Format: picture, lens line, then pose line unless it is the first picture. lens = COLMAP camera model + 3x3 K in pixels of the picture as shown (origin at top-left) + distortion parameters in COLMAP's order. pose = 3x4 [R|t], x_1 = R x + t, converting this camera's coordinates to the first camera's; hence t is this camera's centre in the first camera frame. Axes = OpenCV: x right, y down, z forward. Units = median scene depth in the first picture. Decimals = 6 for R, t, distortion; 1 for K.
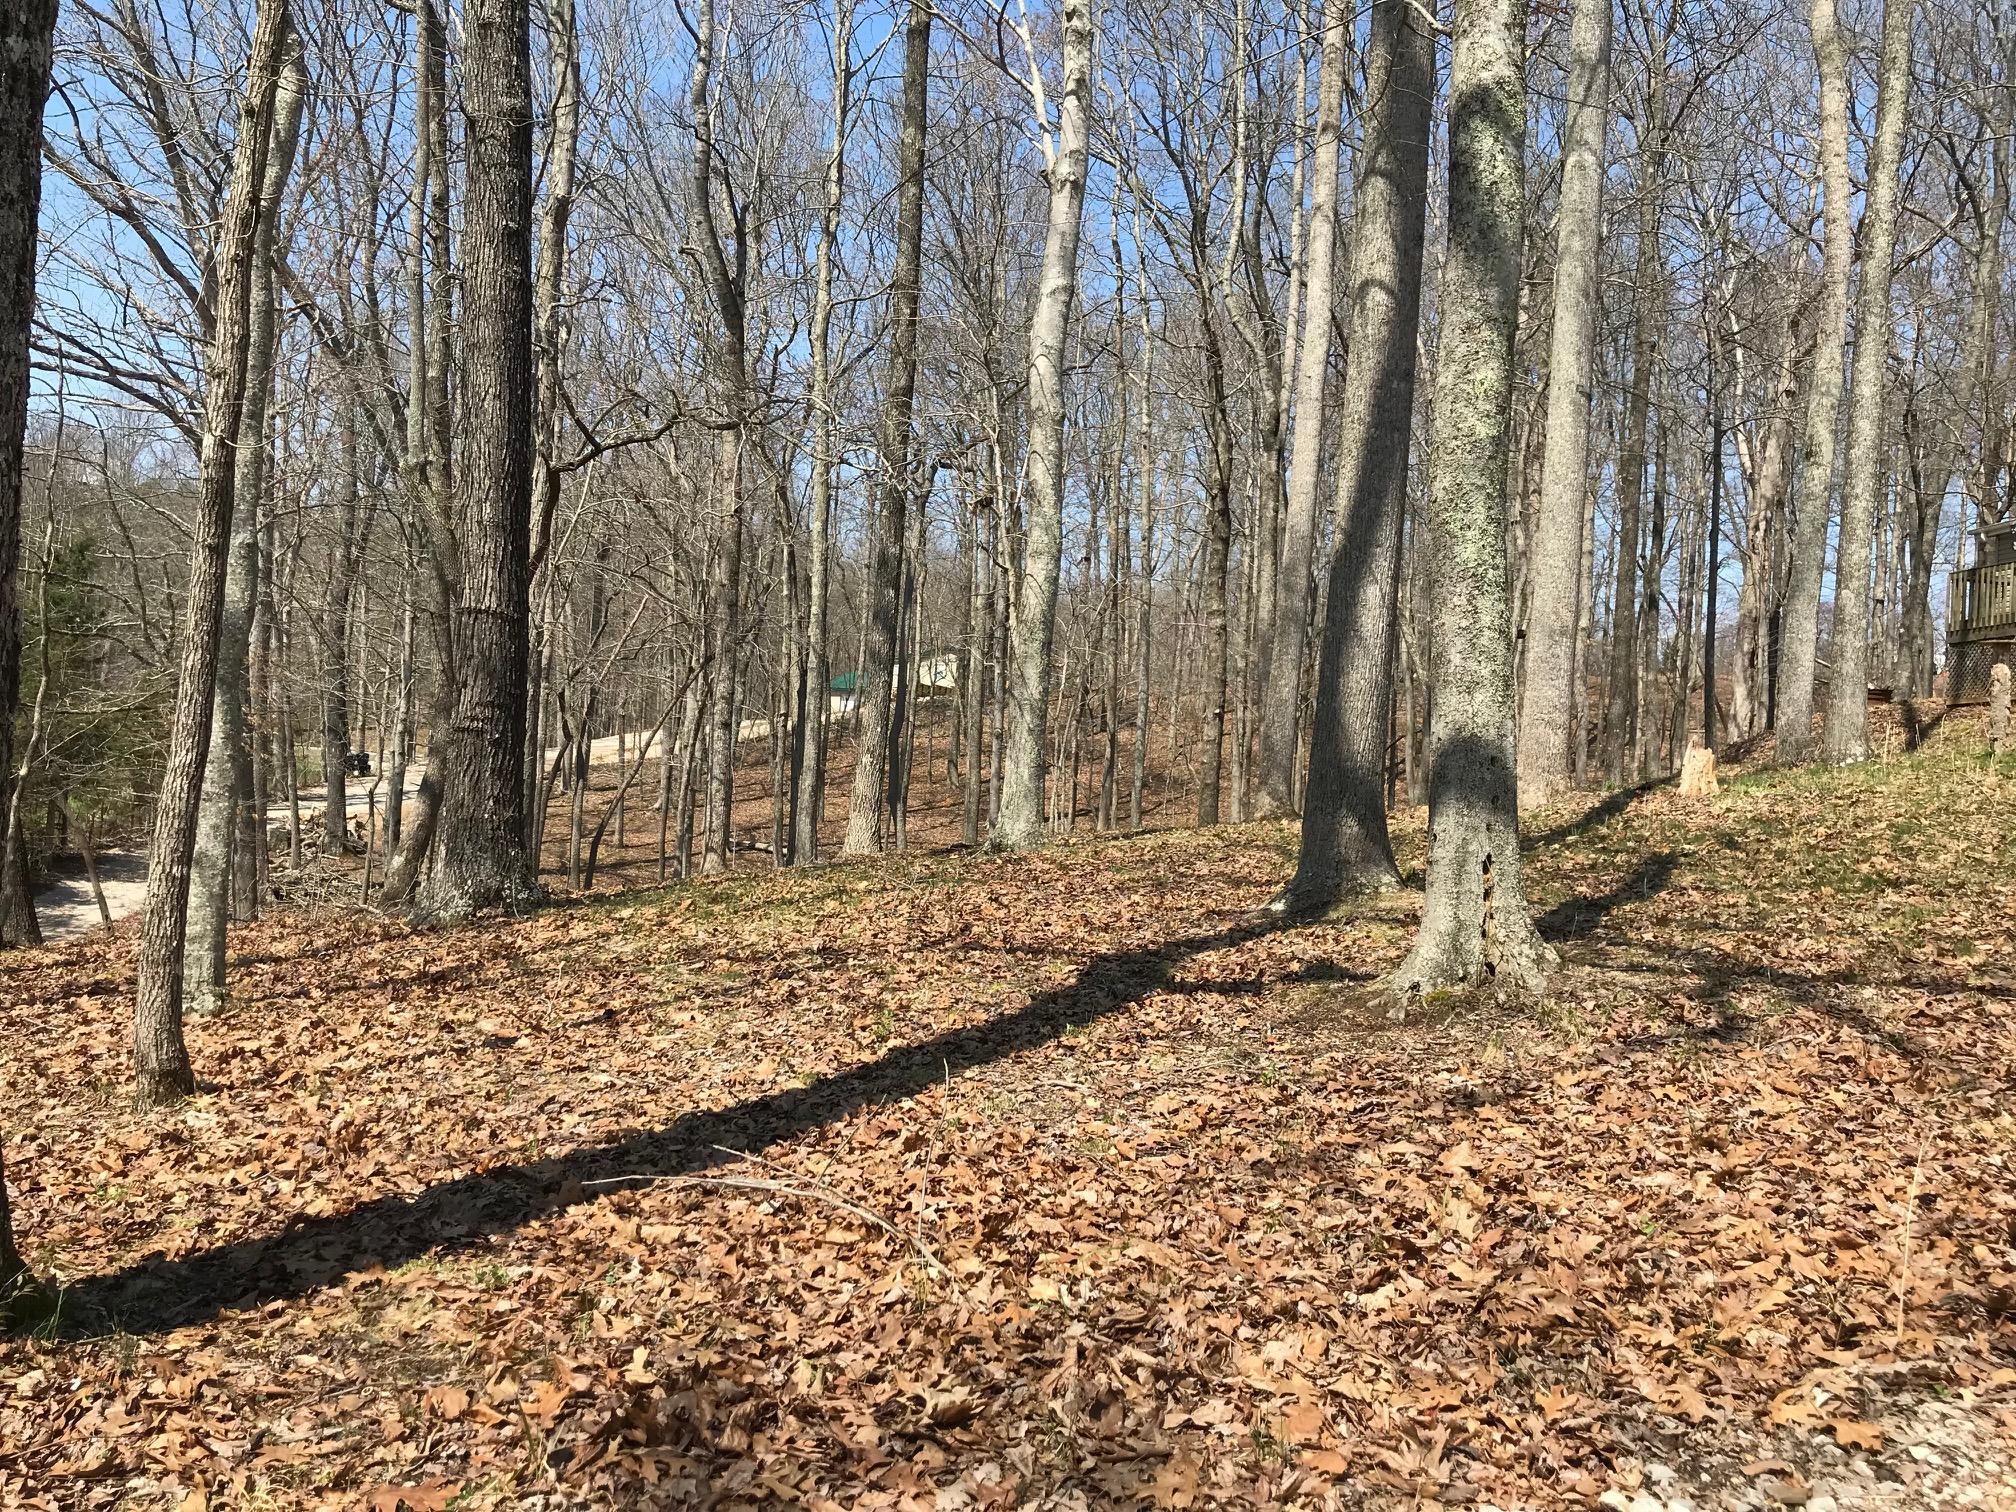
lens RADIAL K [[1677.7, 0, 1009.1], [0, 1677.7, 767.4], [0, 0, 1]] dist [-0.004901, -0.003672]
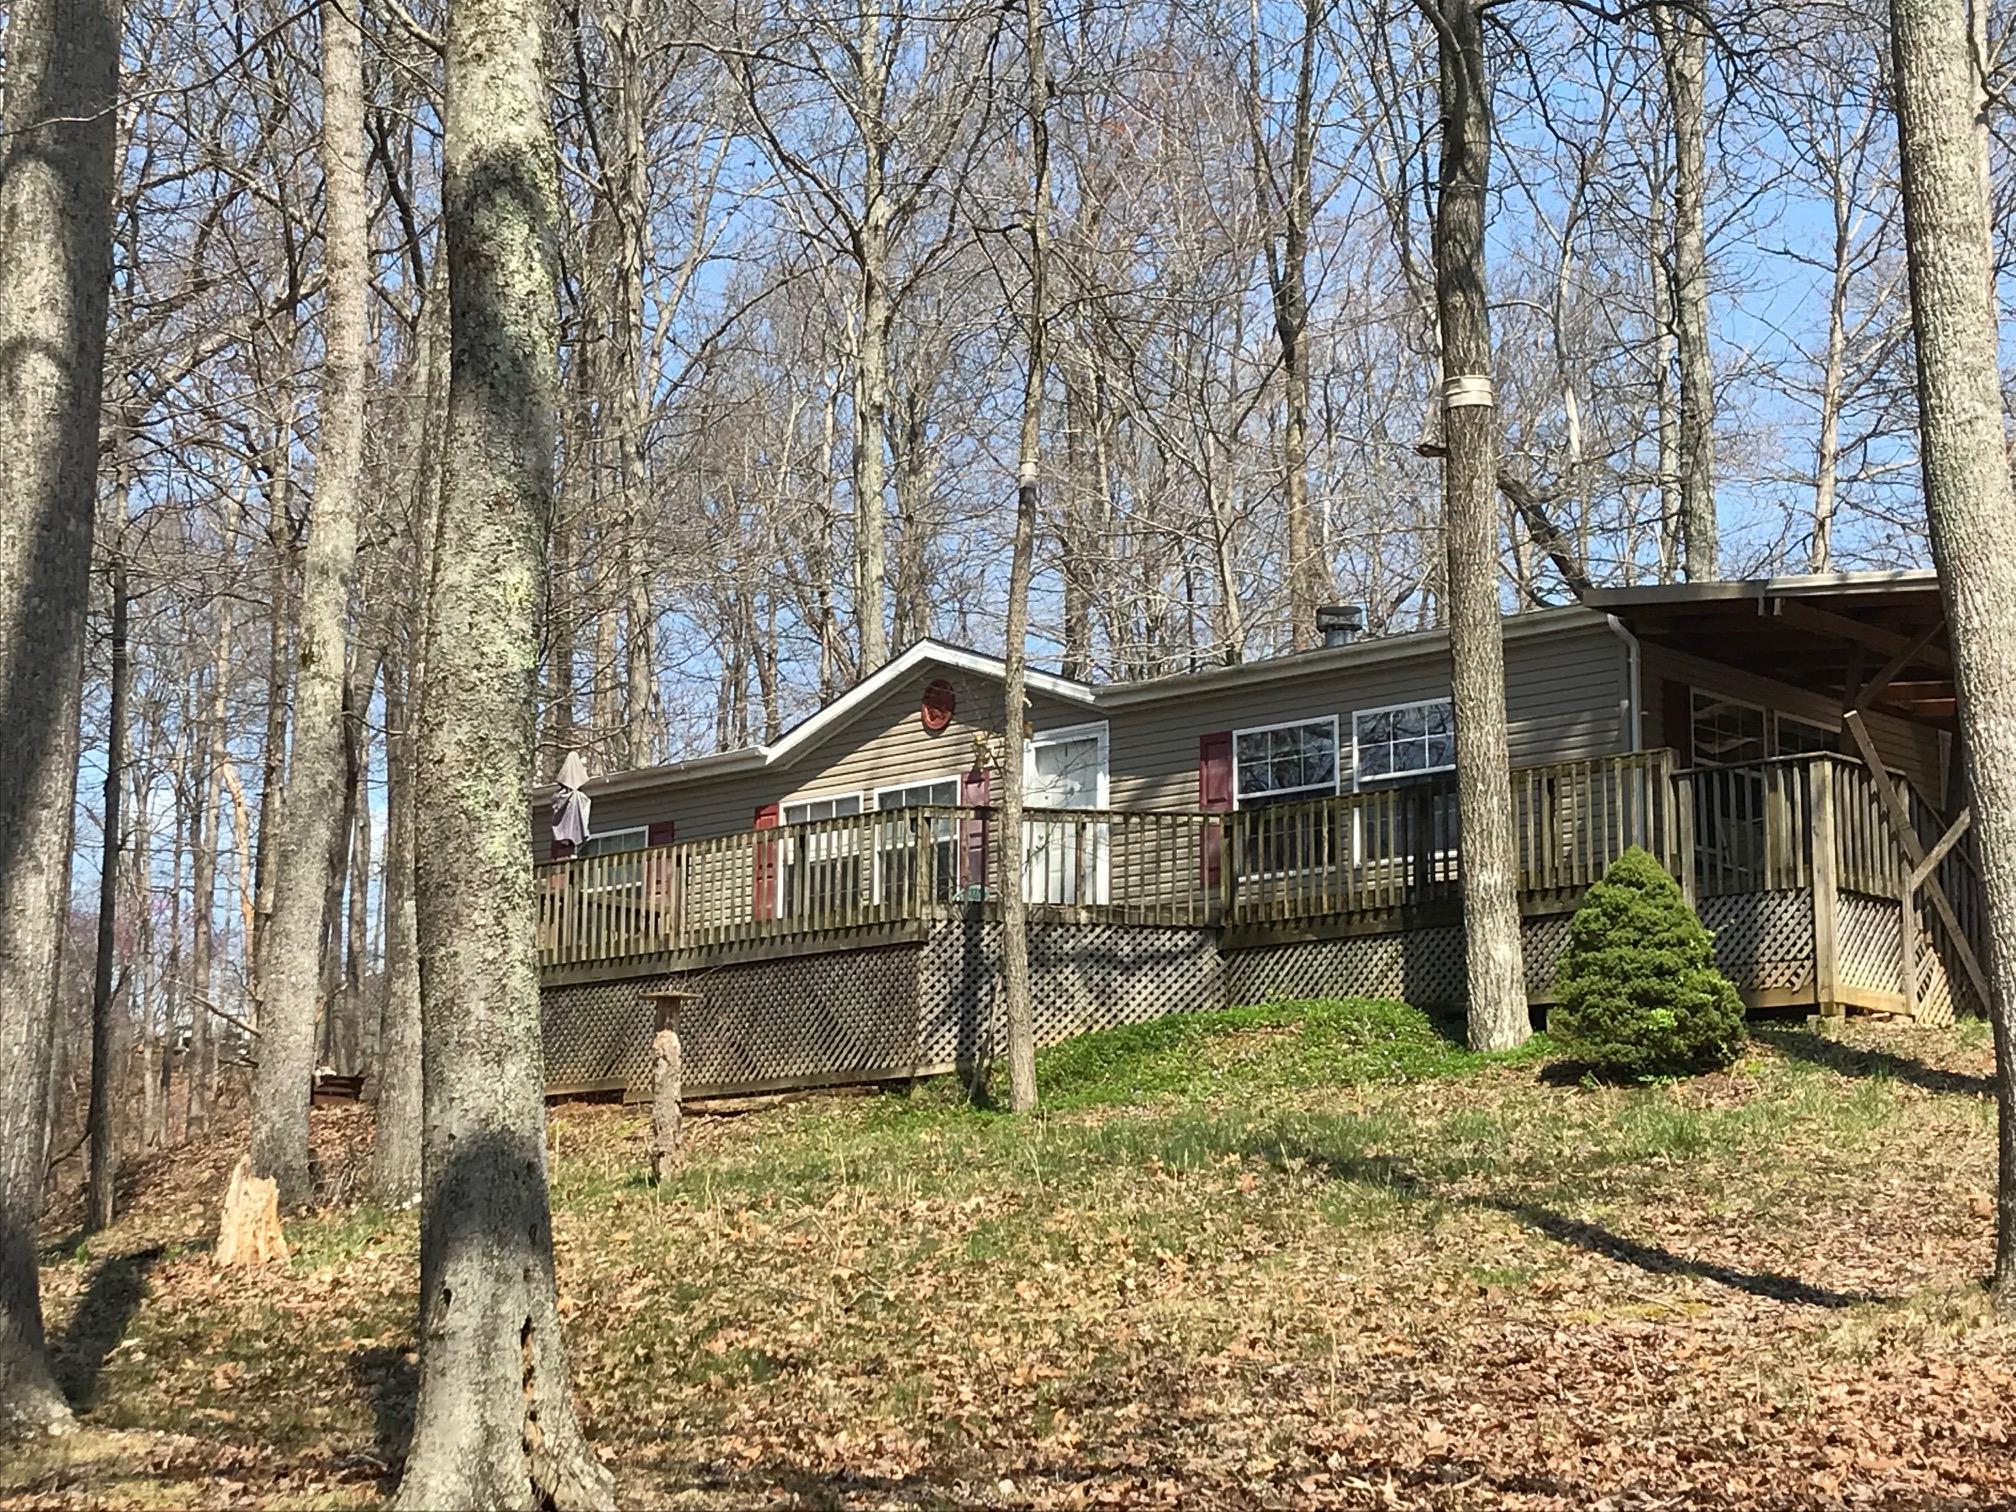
lens RADIAL K [[3889.0, 0, 1006.8], [0, 3889.0, 752.8], [0, 0, 1]] dist [0.083014, 0.000000]
pose [[0.704872, 0.060890, 0.706716, -0.647045], [0.033841, 0.992288, -0.119247, 0.021983], [-0.708526, 0.107970, 0.697376, -0.186813]]
